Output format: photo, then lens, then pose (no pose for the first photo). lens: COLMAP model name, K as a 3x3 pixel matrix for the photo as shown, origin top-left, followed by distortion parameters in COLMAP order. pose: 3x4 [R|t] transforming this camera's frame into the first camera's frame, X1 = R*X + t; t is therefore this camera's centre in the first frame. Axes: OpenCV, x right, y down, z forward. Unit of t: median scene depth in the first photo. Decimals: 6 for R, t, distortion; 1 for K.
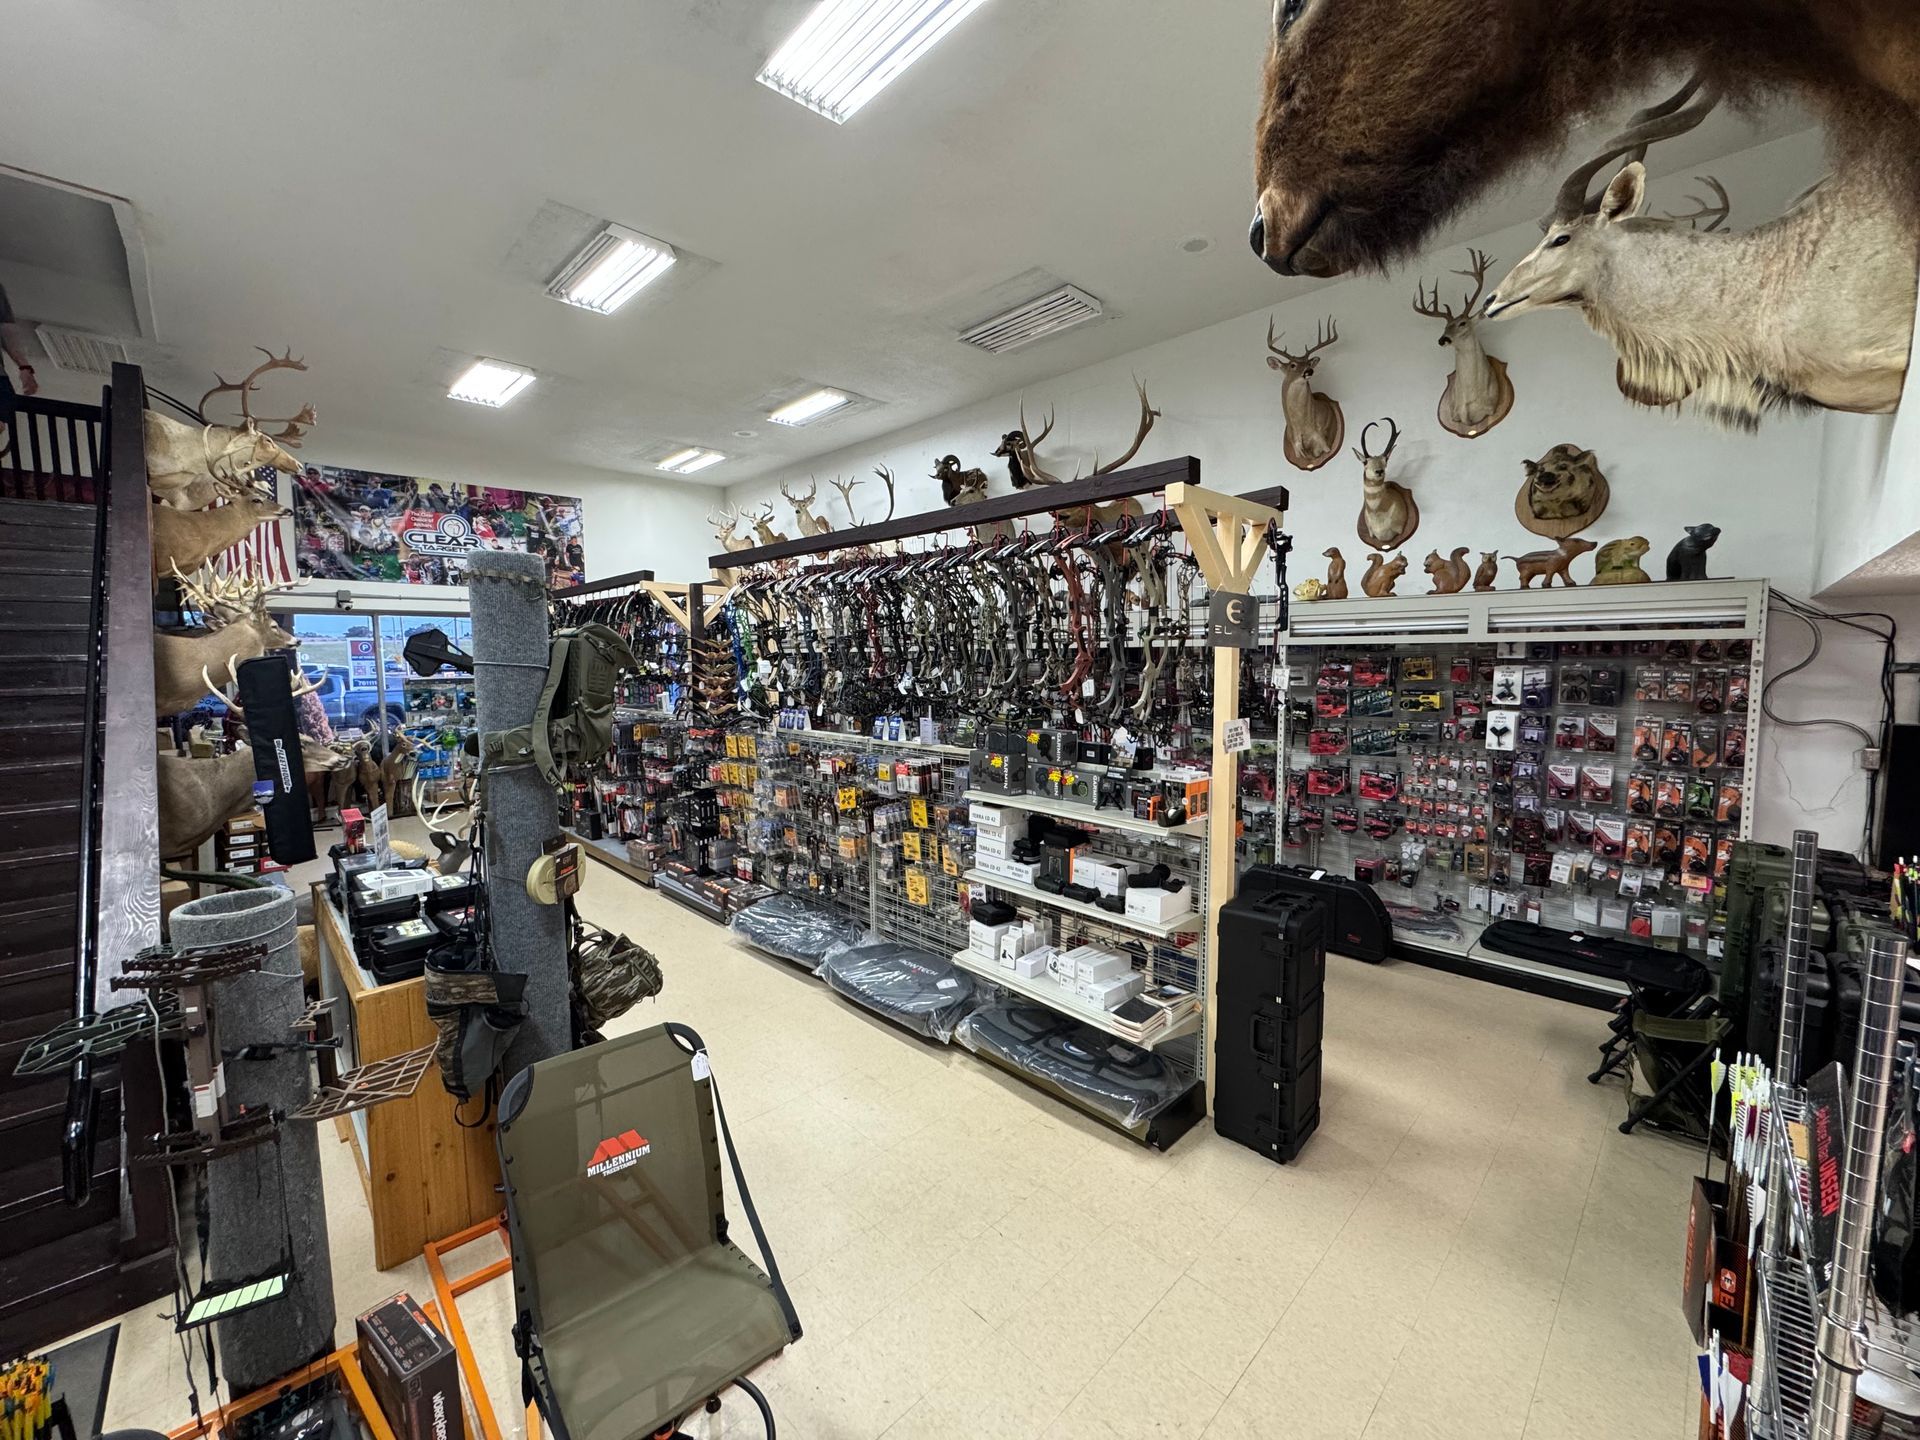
lens RADIAL K [[764.3, 0, 960.0], [0, 764.3, 720.0], [0, 0, 1]] dist [-0.003763, -0.000051]
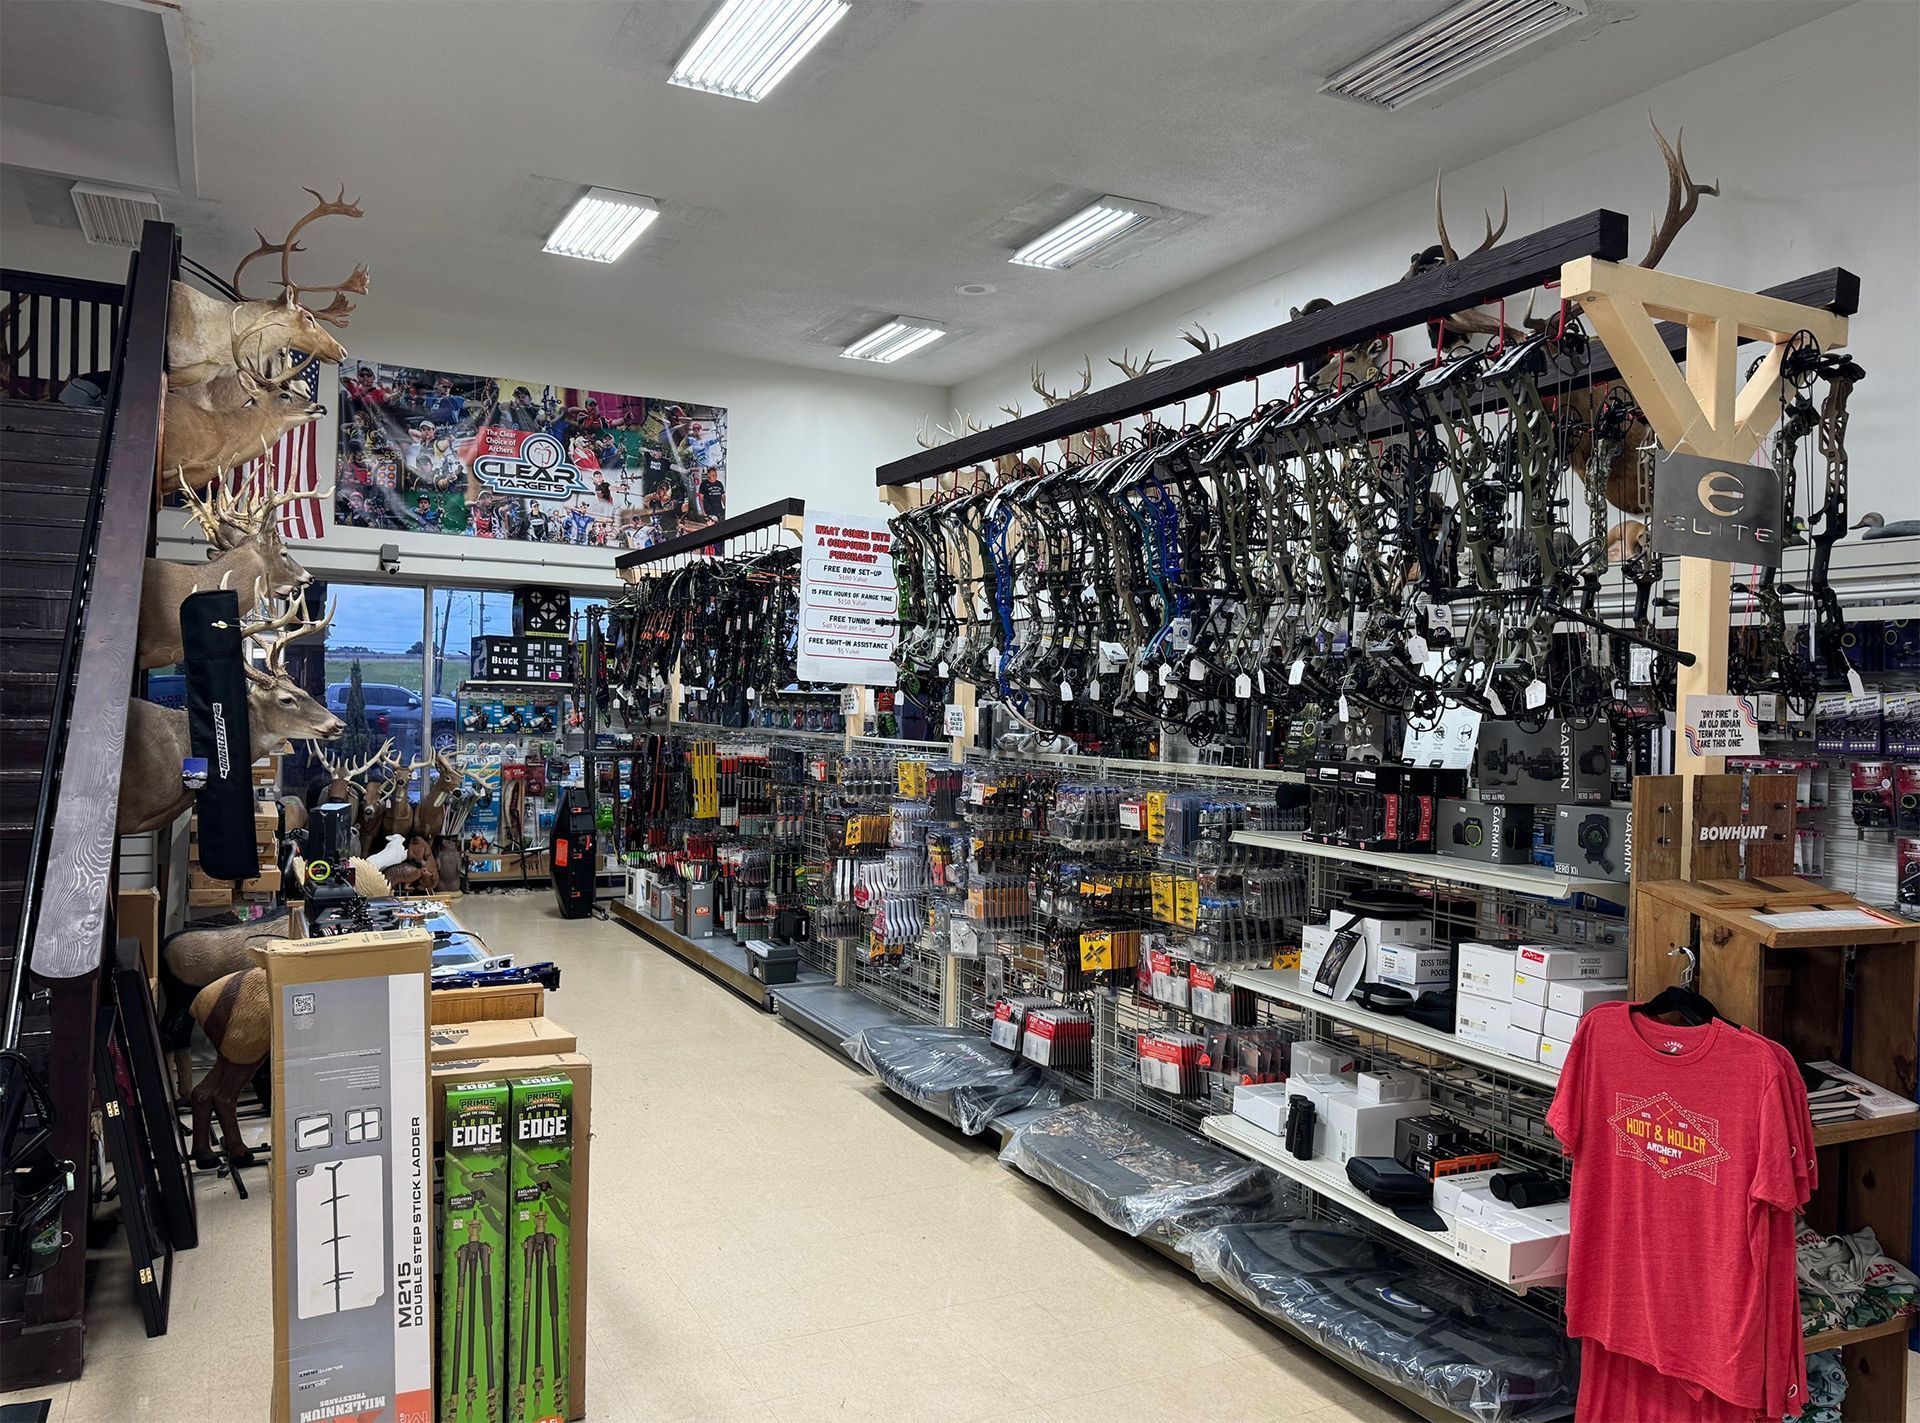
lens RADIAL K [[1415.0, 0, 960.0], [0, 1415.0, 711.5], [0, 0, 1]] dist [0.074974, -0.103957]
pose [[0.953401, 0.033454, -0.299844, 0.056355], [-0.058399, 0.995501, -0.074620, 0.042464], [0.295999, 0.088653, 0.951065, -0.039688]]
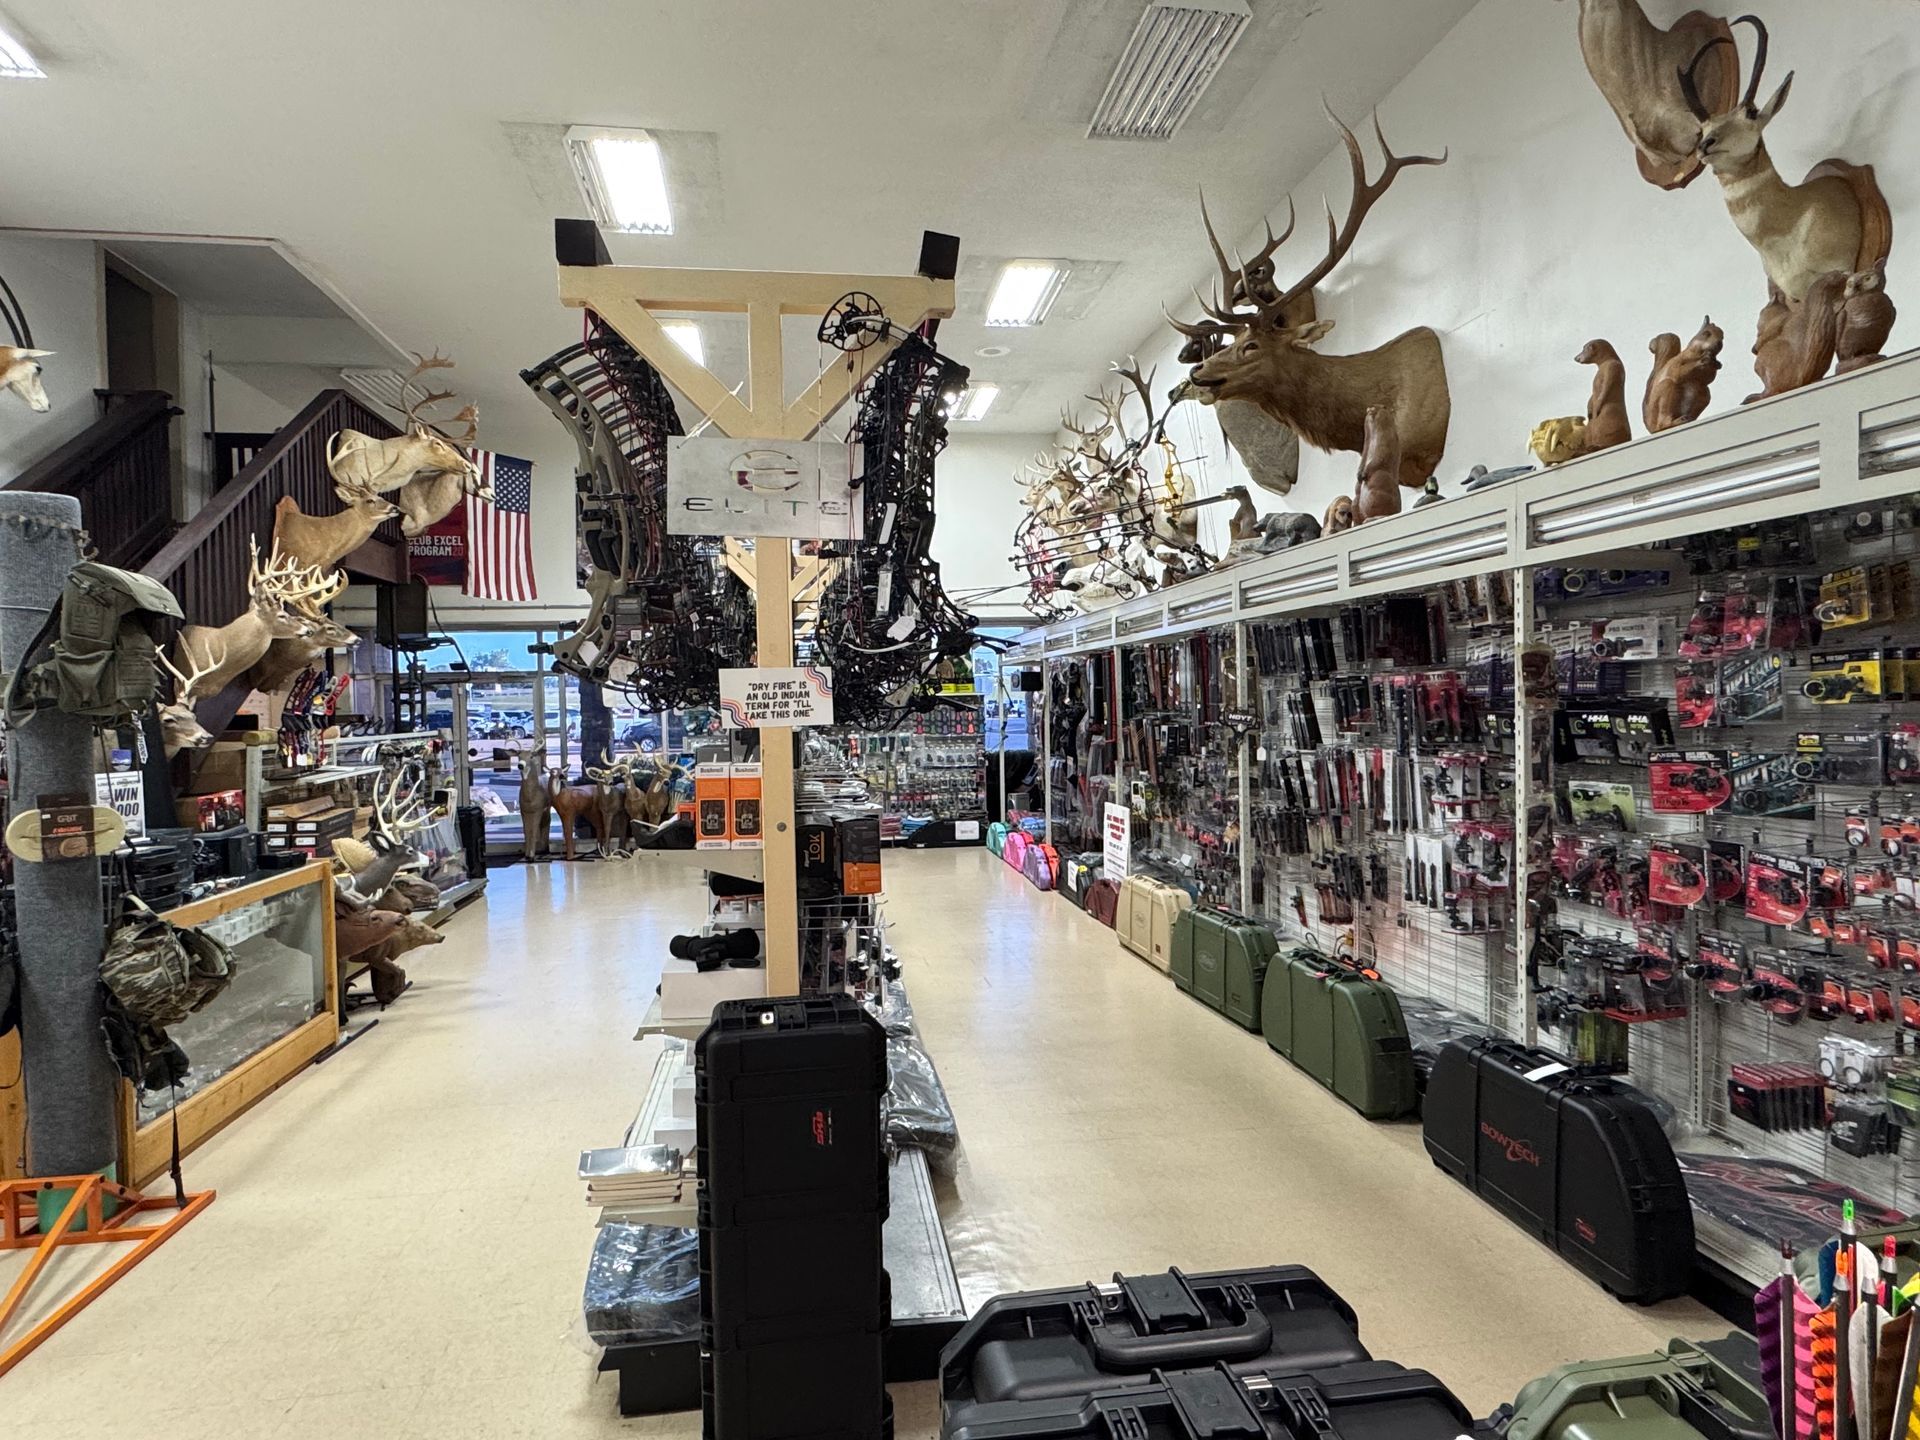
lens RADIAL K [[1133.0, 0, 960.0], [0, 1133.0, 720.0], [0, 0, 1]] dist [0.000710, -0.000337]
pose [[0.809993, 0.002381, -0.586434, 0.343126], [-0.038795, 0.998019, -0.049534, 0.026450], [0.585154, 0.062873, 0.808481, 0.151700]]
